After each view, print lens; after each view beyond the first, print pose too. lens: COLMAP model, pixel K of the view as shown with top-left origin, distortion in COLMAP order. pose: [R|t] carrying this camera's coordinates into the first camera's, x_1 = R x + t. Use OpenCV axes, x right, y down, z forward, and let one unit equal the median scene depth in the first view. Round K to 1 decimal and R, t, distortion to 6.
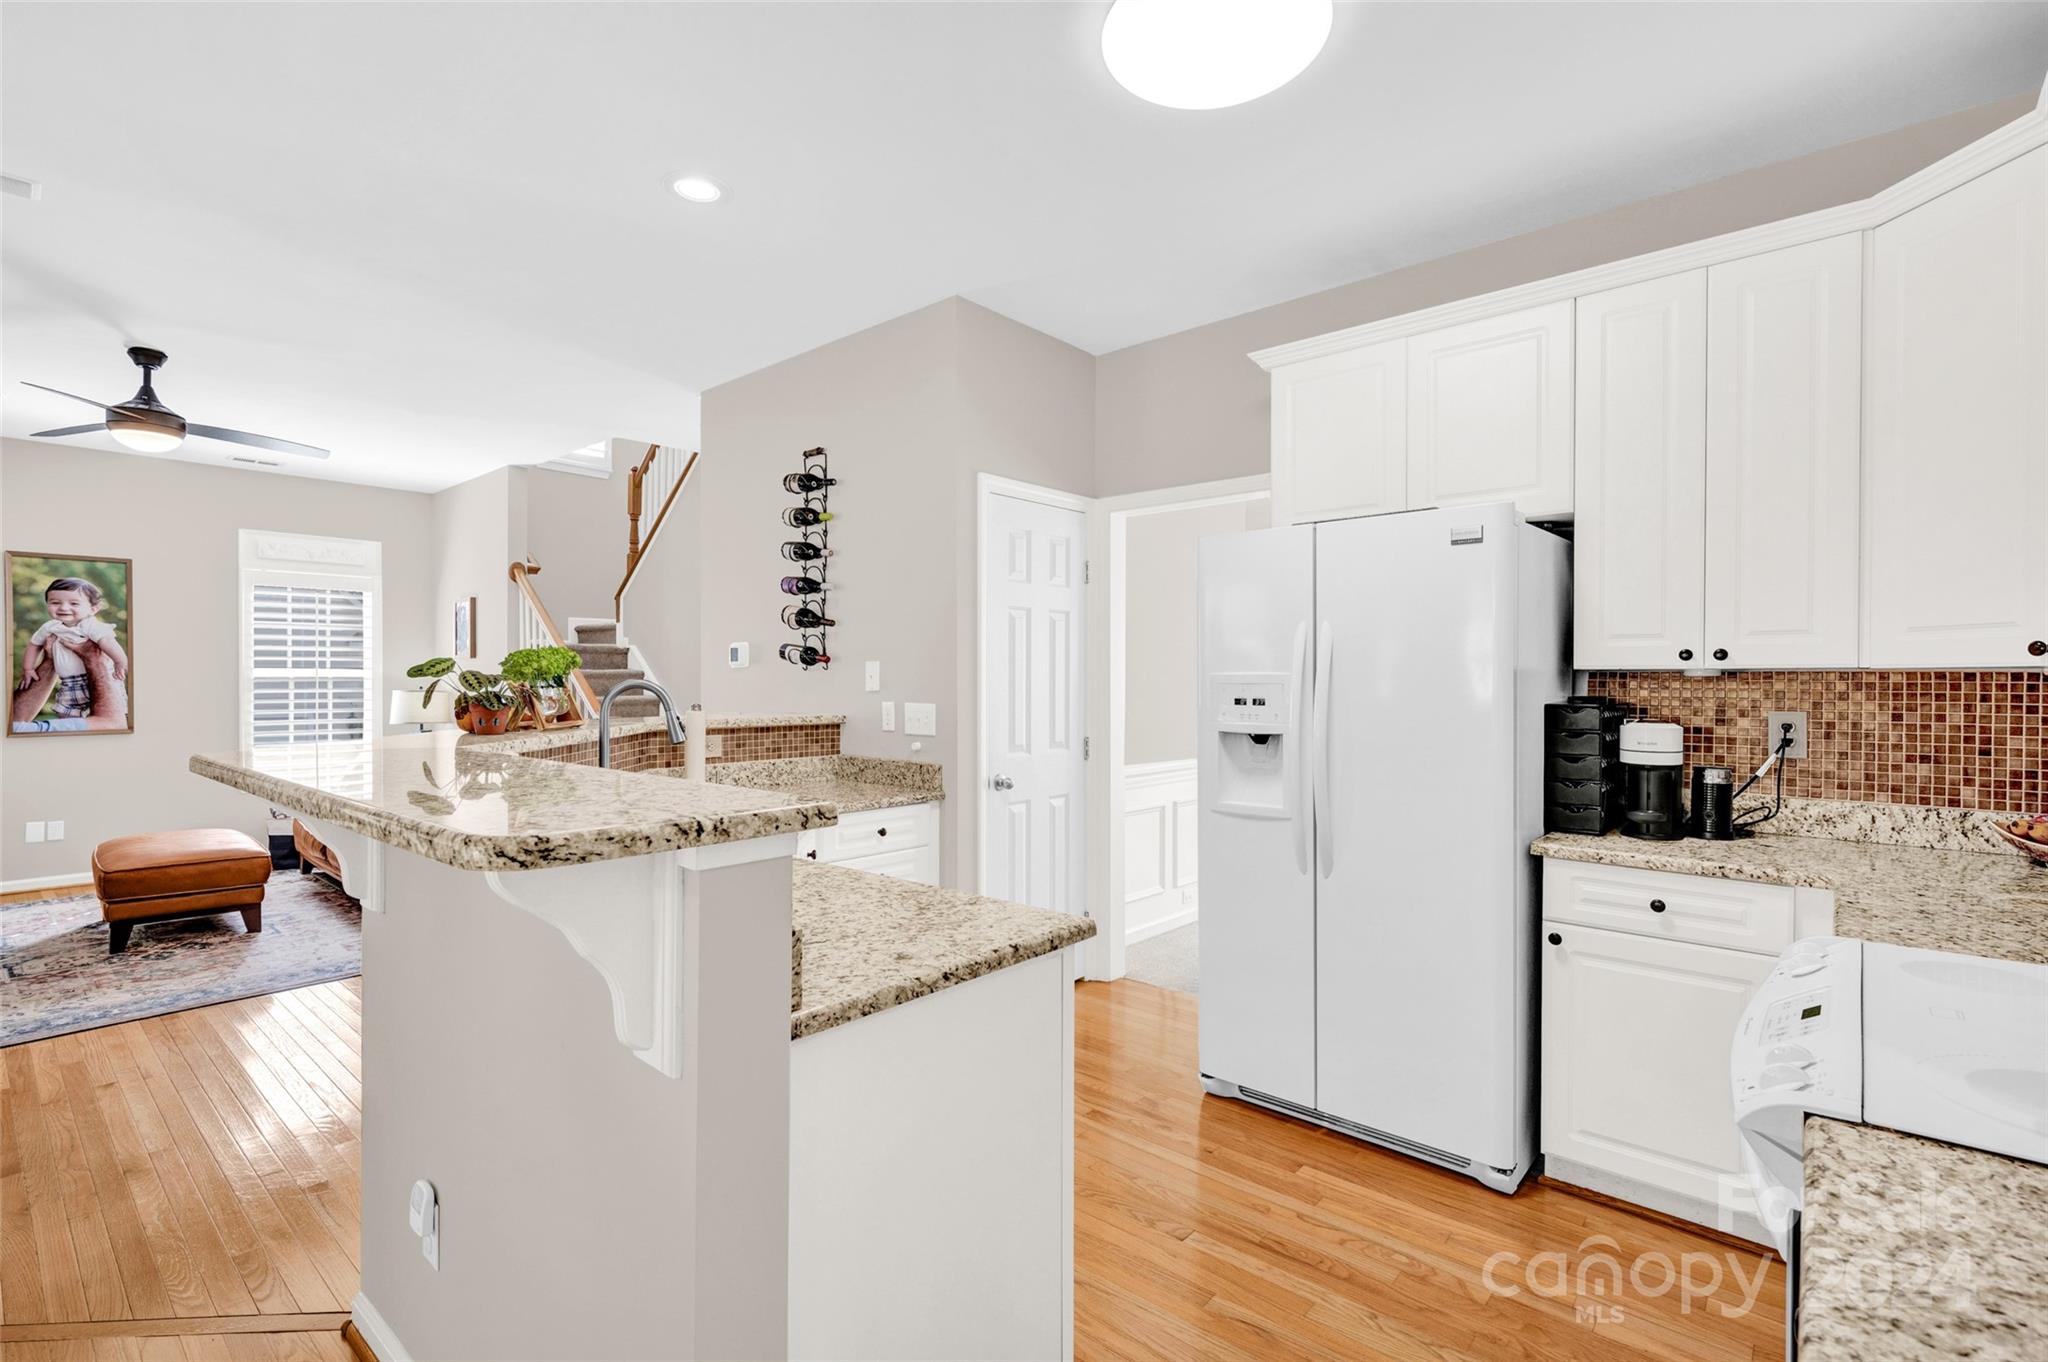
lens RADIAL K [[944.9, 0, 1025.6], [0, 944.9, 688.9], [0, 0, 1]] dist [0.001129, 0.000598]
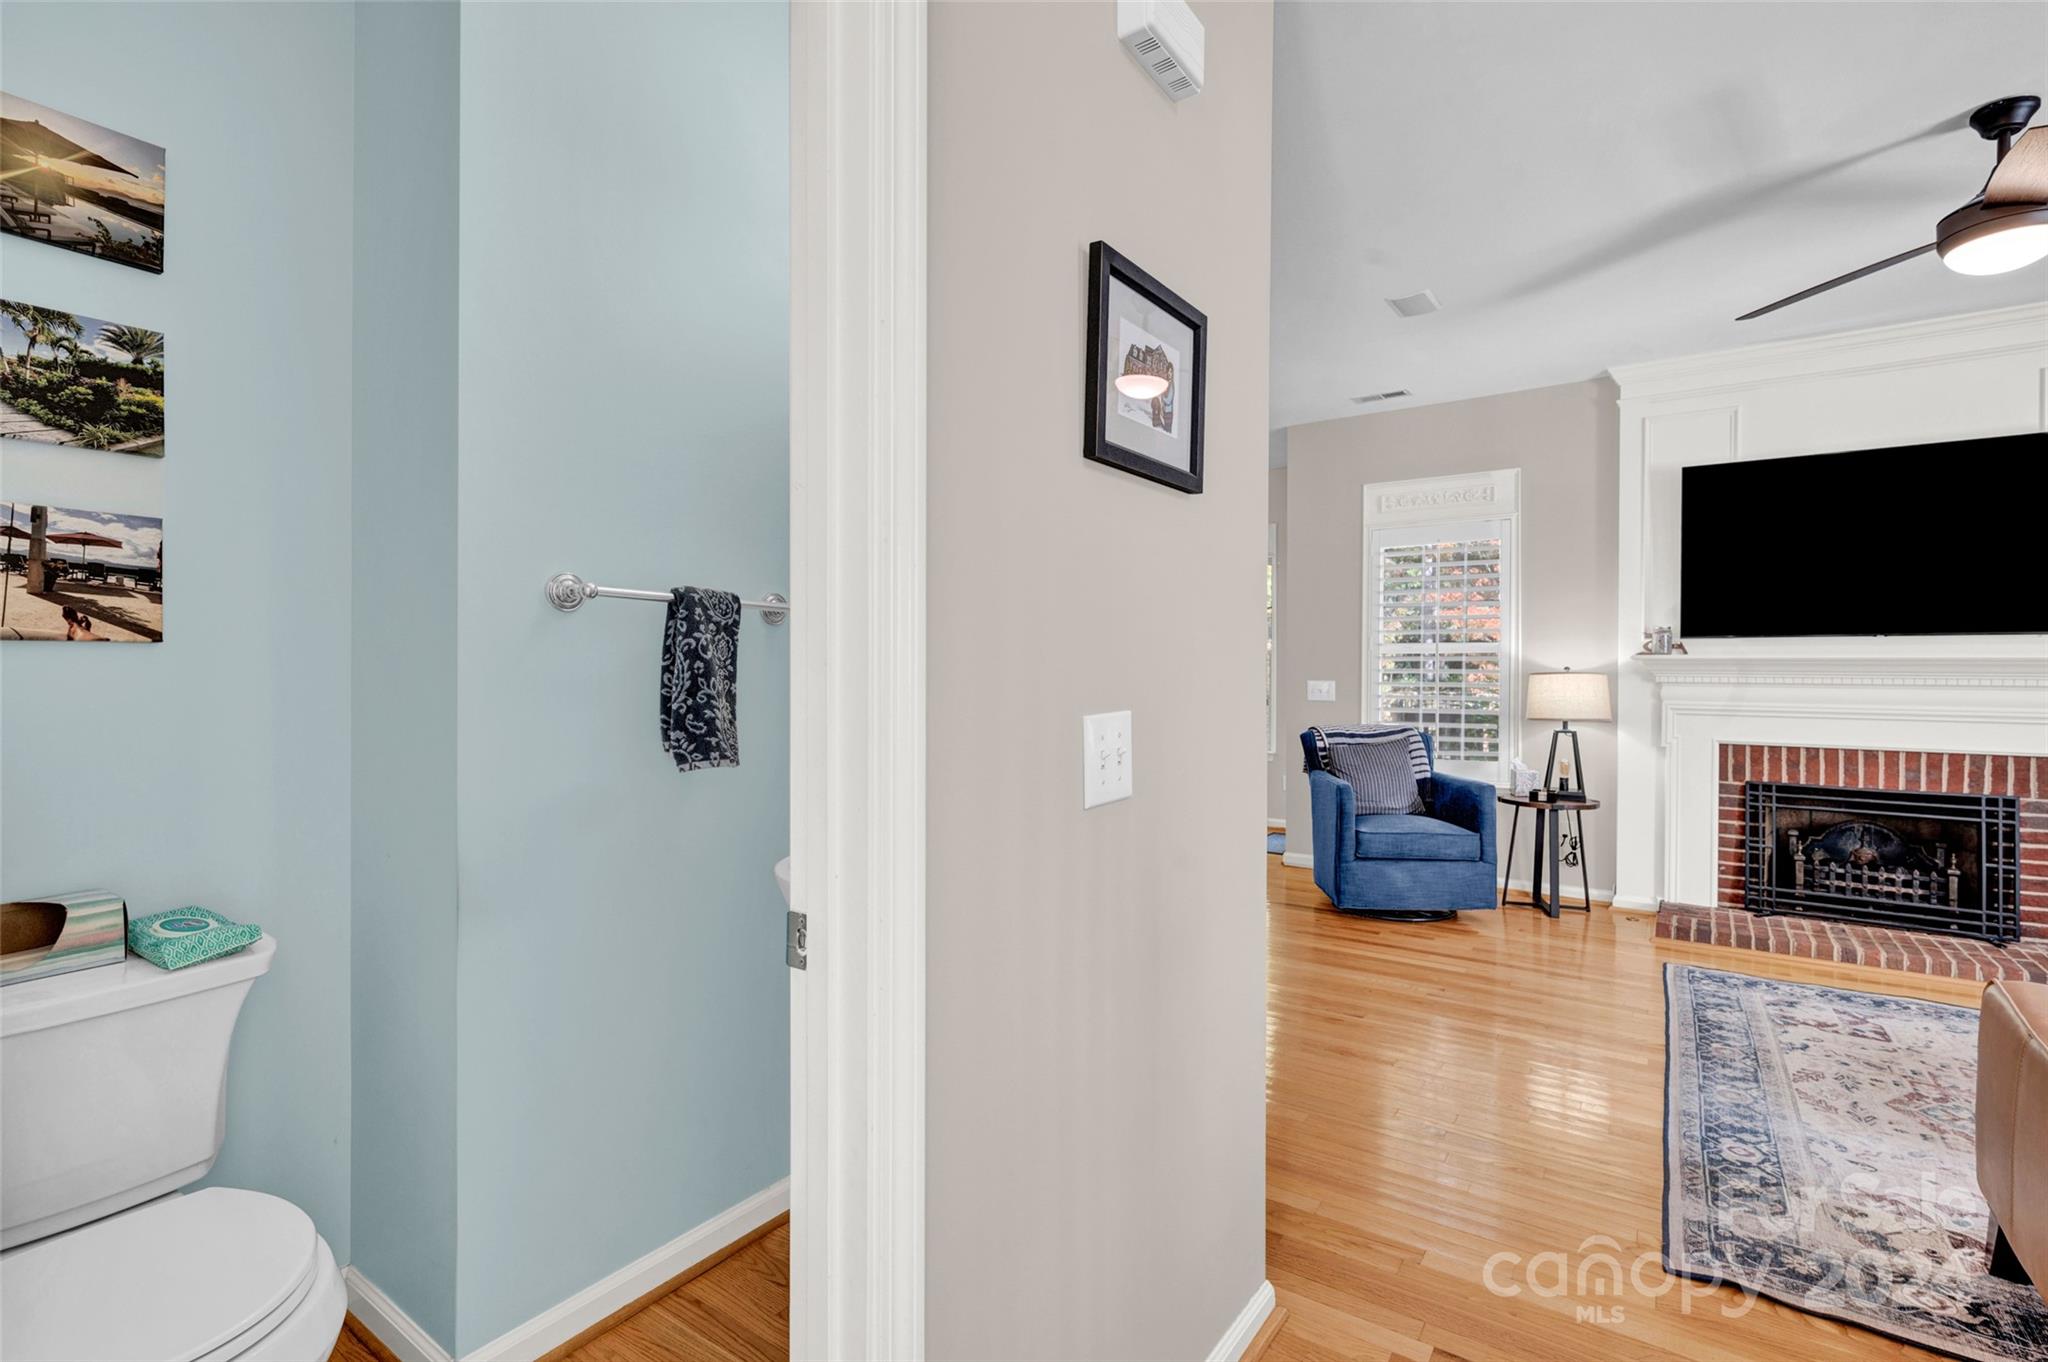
lens RADIAL K [[939.3, 0, 1024.8], [0, 939.3, 674.8], [0, 0, 1]] dist [0.001529, 0.000476]
pose [[-0.994066, -0.005186, -0.108651, -0.166146], [-0.007136, 0.999820, 0.017563, 0.003270], [0.108540, 0.018234, -0.993925, 1.103042]]
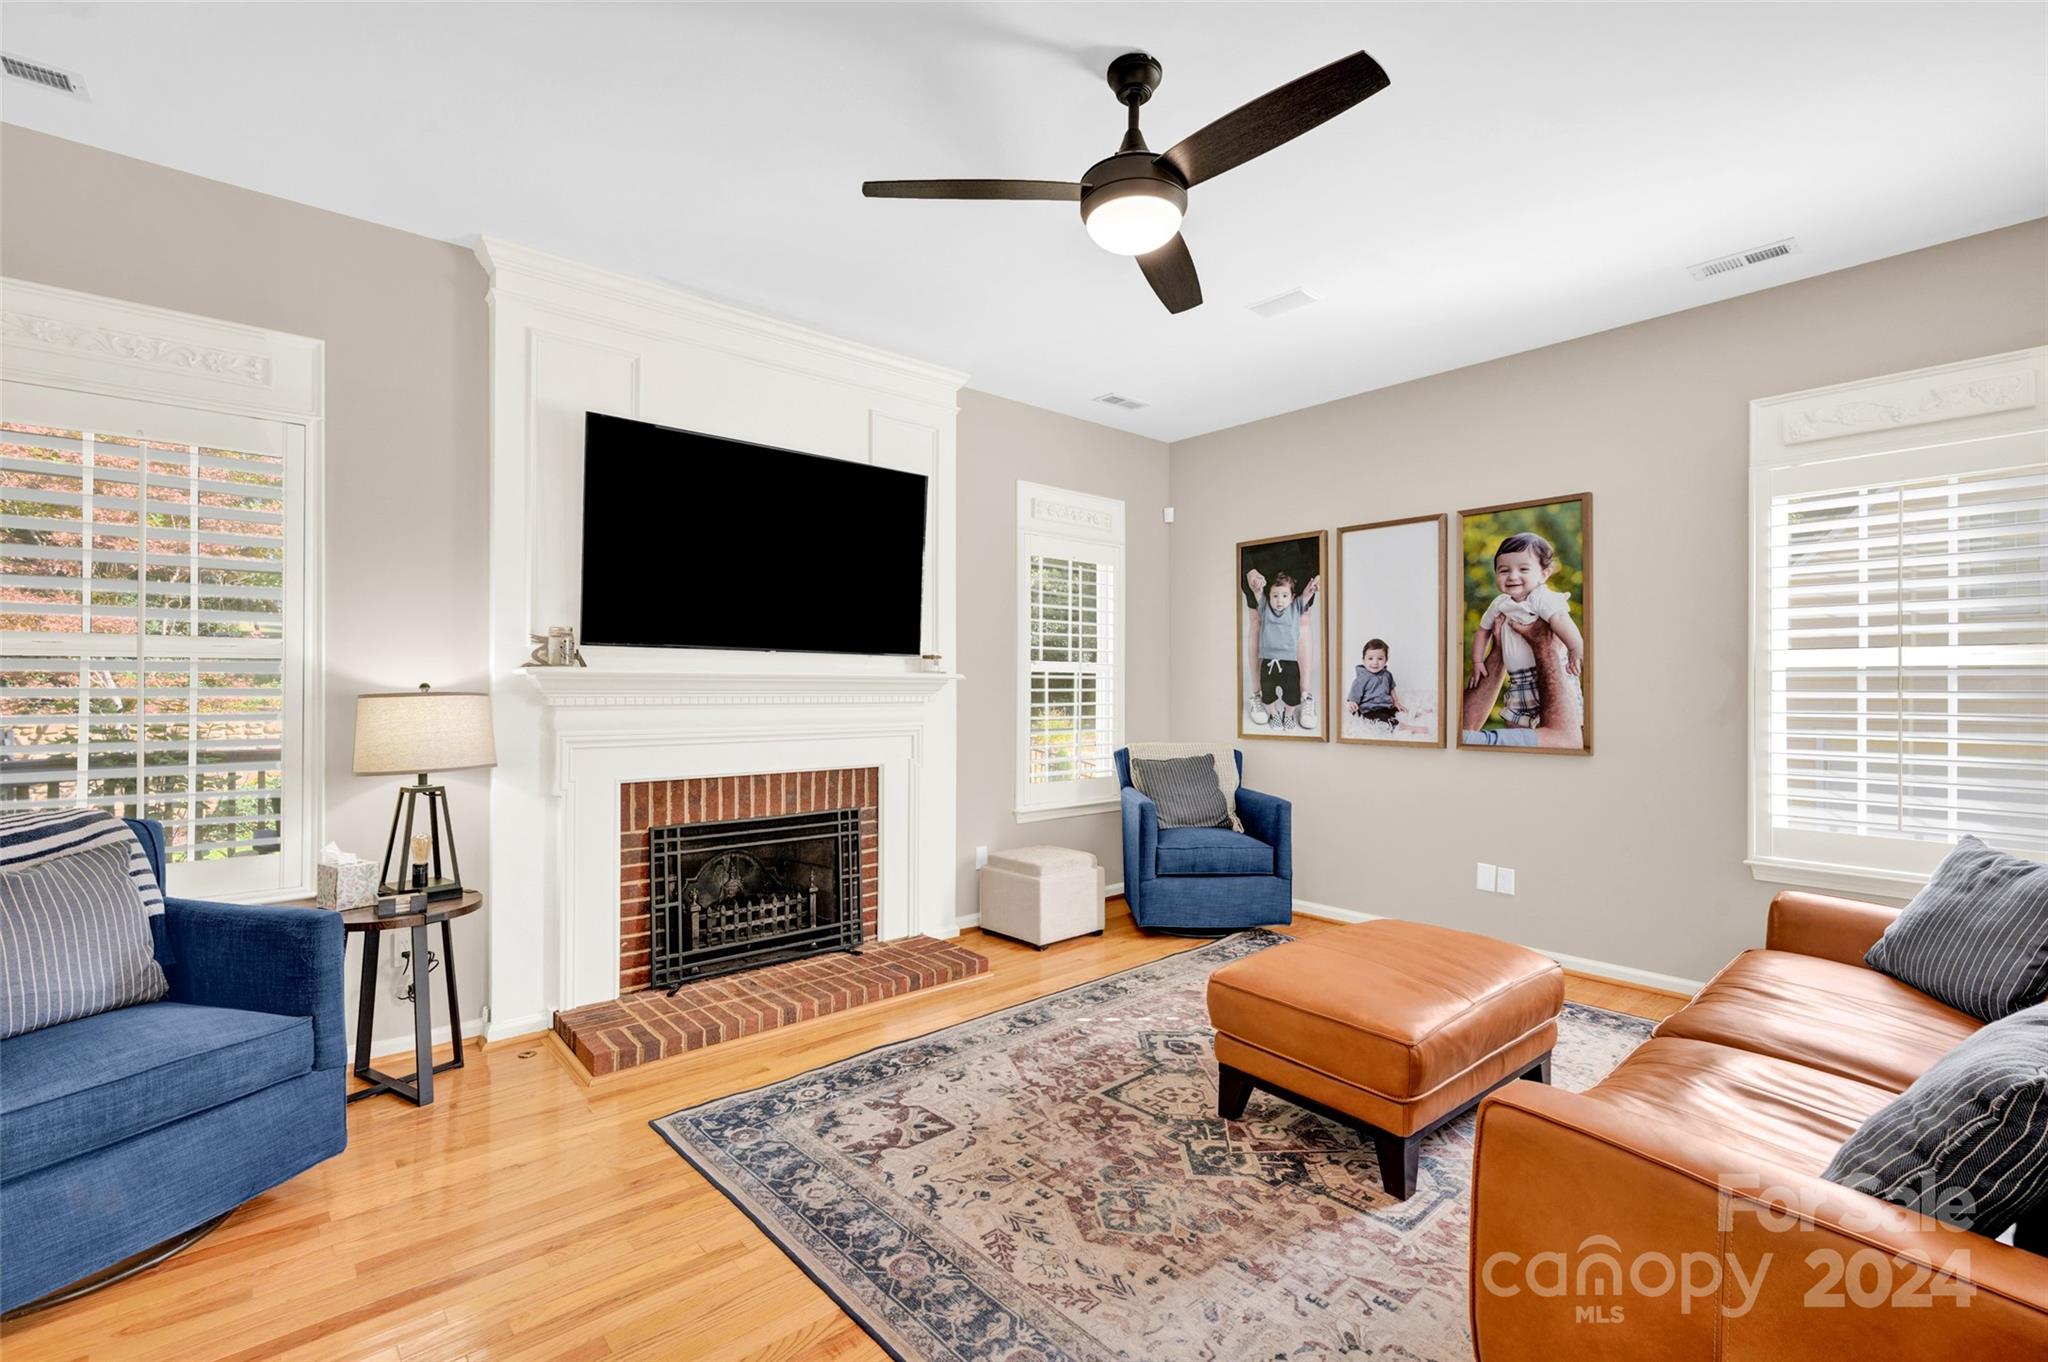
lens RADIAL K [[899.1, 0, 1025.6], [0, 899.1, 683.5], [0, 0, 1]] dist [-0.000034, -0.000070]
pose [[-0.125811, -0.007901, -0.992023, -0.285147], [-0.013191, 0.999893, -0.006291, 0.005918], [0.991967, 0.012295, -0.125902, 0.719393]]
